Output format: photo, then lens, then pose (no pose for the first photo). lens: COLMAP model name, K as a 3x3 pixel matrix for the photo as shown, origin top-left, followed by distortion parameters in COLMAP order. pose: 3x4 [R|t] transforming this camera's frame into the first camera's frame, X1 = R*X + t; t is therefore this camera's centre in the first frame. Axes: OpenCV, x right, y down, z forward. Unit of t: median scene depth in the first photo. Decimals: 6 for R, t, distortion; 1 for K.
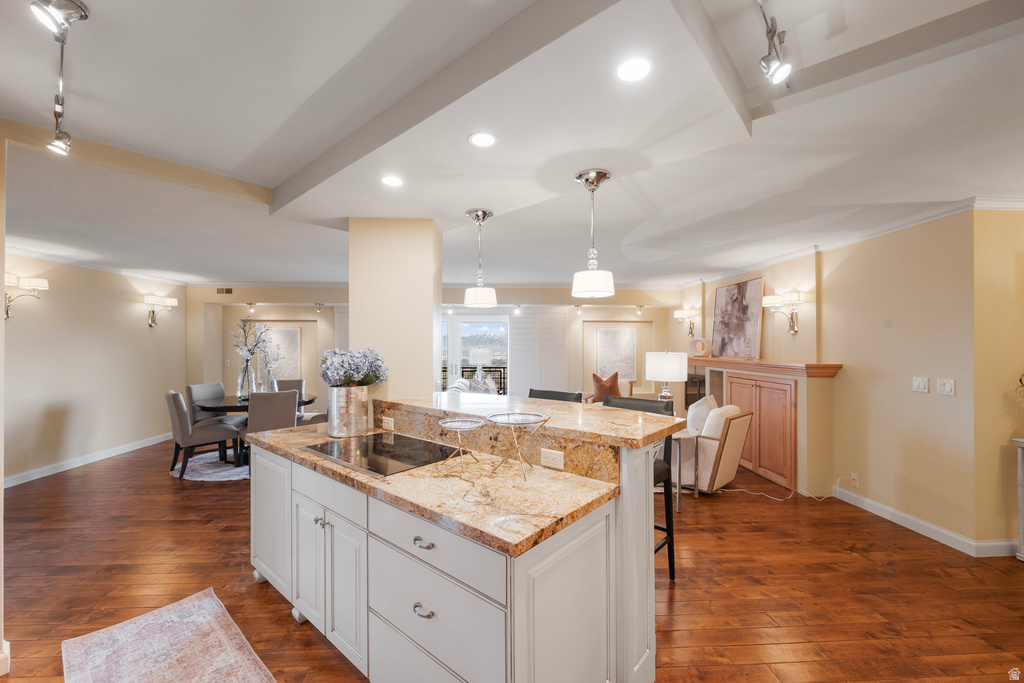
lens RADIAL K [[421.8, 0, 512.8], [0, 421.8, 342.5], [0, 0, 1]] dist [0.000731, -0.000715]
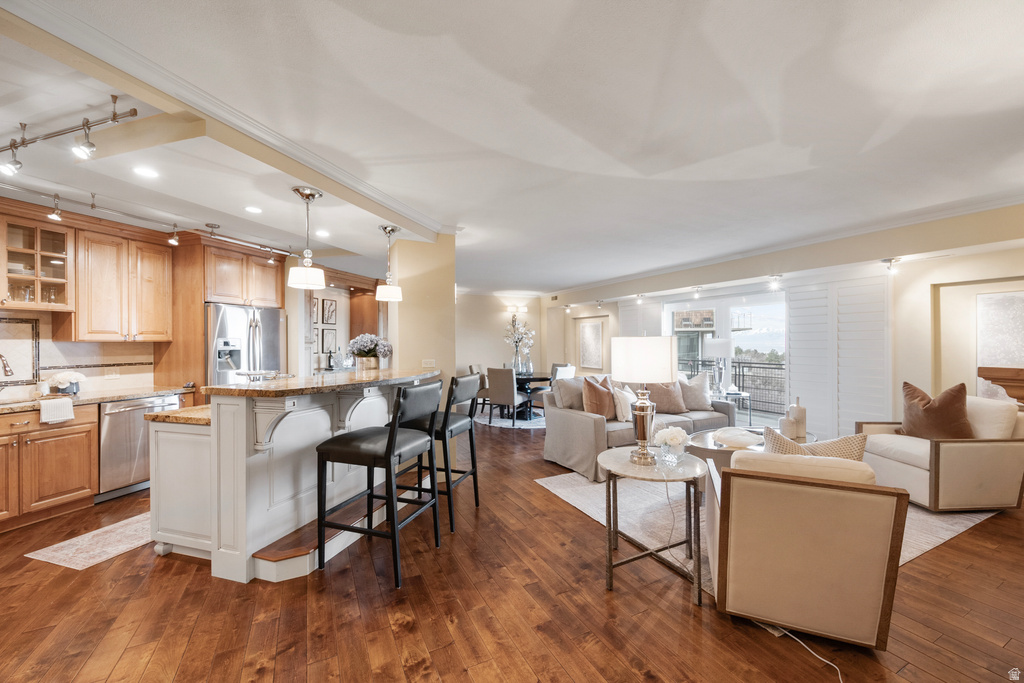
lens RADIAL K [[404.1, 0, 514.5], [0, 404.1, 343.3], [0, 0, 1]] dist [0.004380, -0.001104]
pose [[0.402230, 0.001528, -0.915537, 0.572386], [0.009334, 0.999940, 0.005770, 0.020502], [0.915491, -0.010866, 0.402191, 0.411487]]
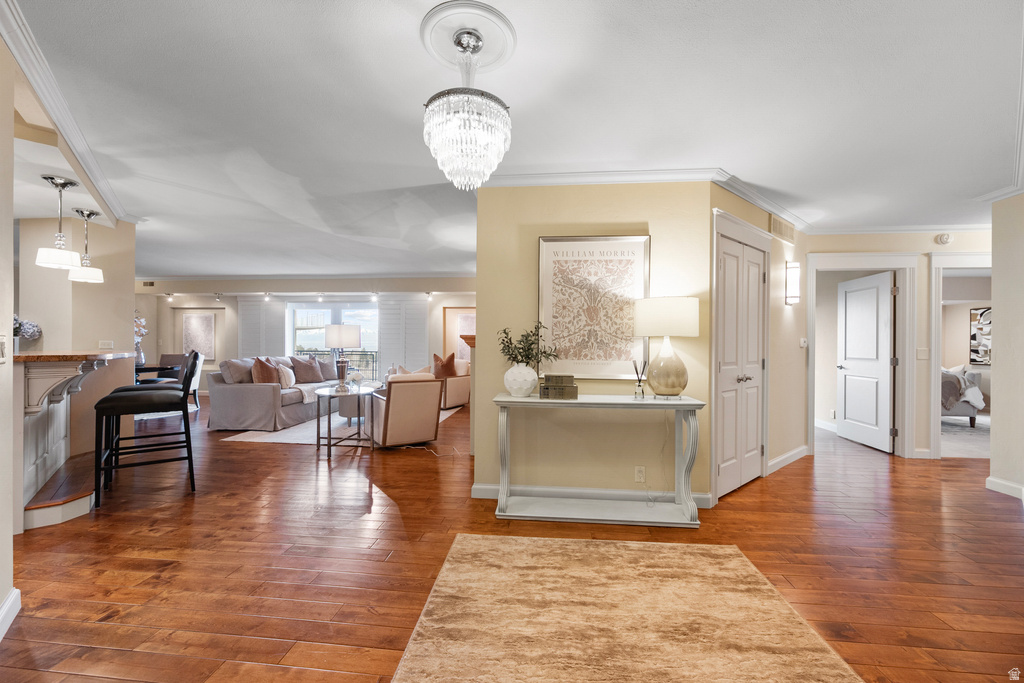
lens RADIAL K [[404.1, 0, 511.9], [0, 404.1, 339.6], [0, 0, 1]] dist [0.004380, -0.001104]
pose [[0.986483, 0.006001, -0.163756, 0.696020], [-0.006126, 0.999981, -0.000253, 0.044047], [0.163752, 0.001253, 0.986501, -0.016266]]
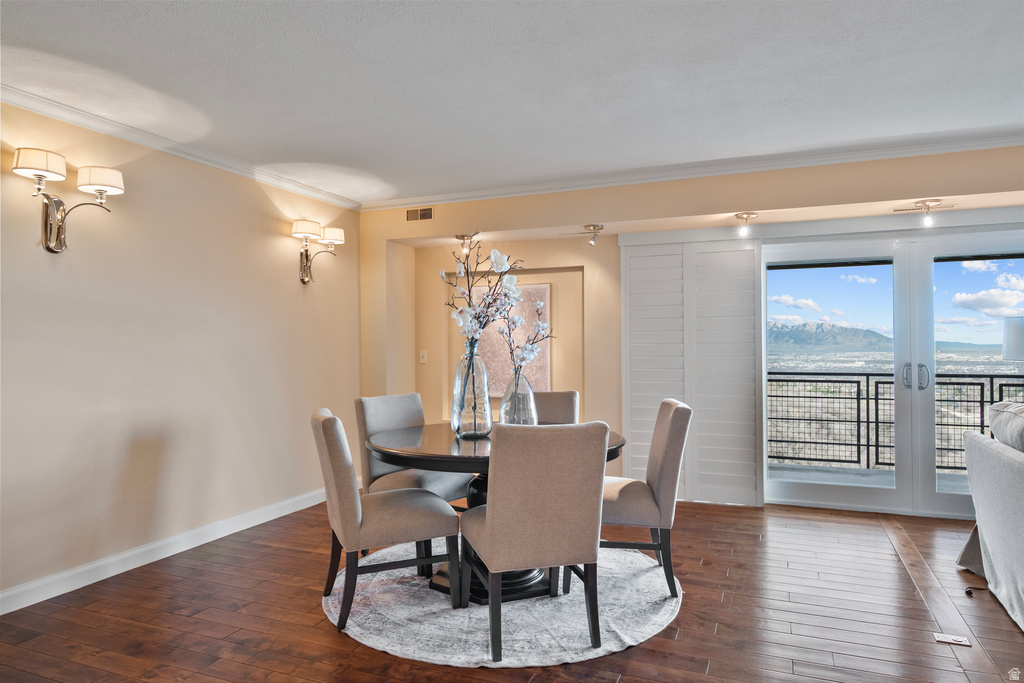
lens RADIAL K [[632.9, 0, 506.2], [0, 632.9, 344.3], [0, 0, 1]] dist [-0.005226, 0.003215]
pose [[0.901419, -0.004390, -0.432926, -0.305360], [0.007631, 0.999954, 0.005749, 0.038210], [0.432881, -0.008486, 0.901411, 0.420288]]
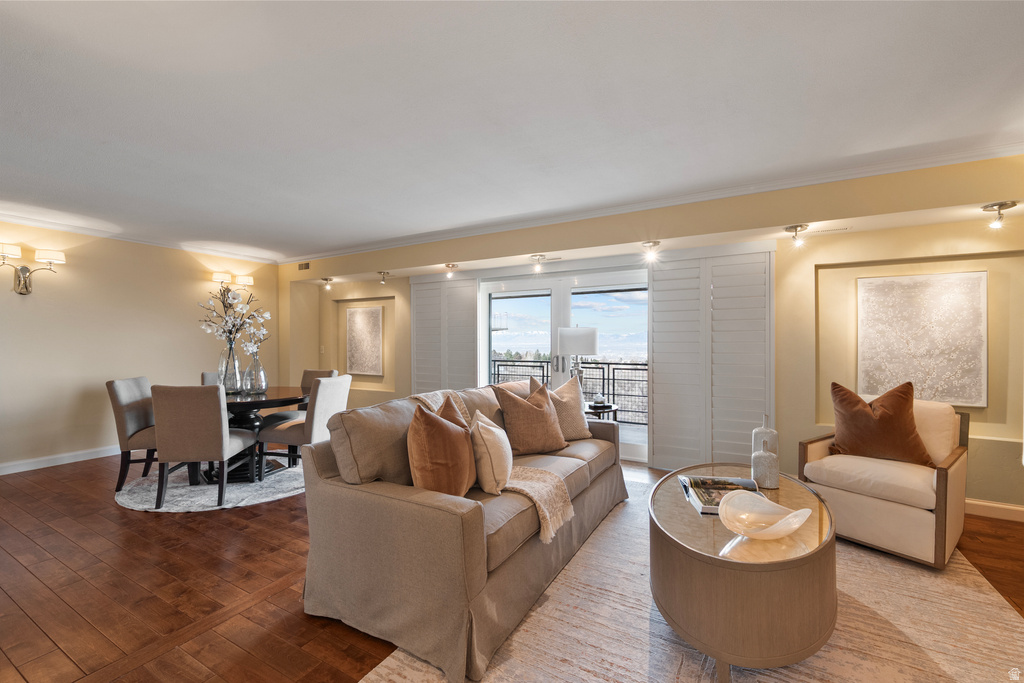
lens RADIAL K [[421.8, 0, 513.0], [0, 421.8, 343.6], [0, 0, 1]] dist [0.000731, -0.000715]
pose [[0.841626, 0.001837, -0.540057, 0.184674], [0.002857, 0.999965, 0.007853, 0.038604], [0.540053, -0.008152, 0.841592, 0.592755]]
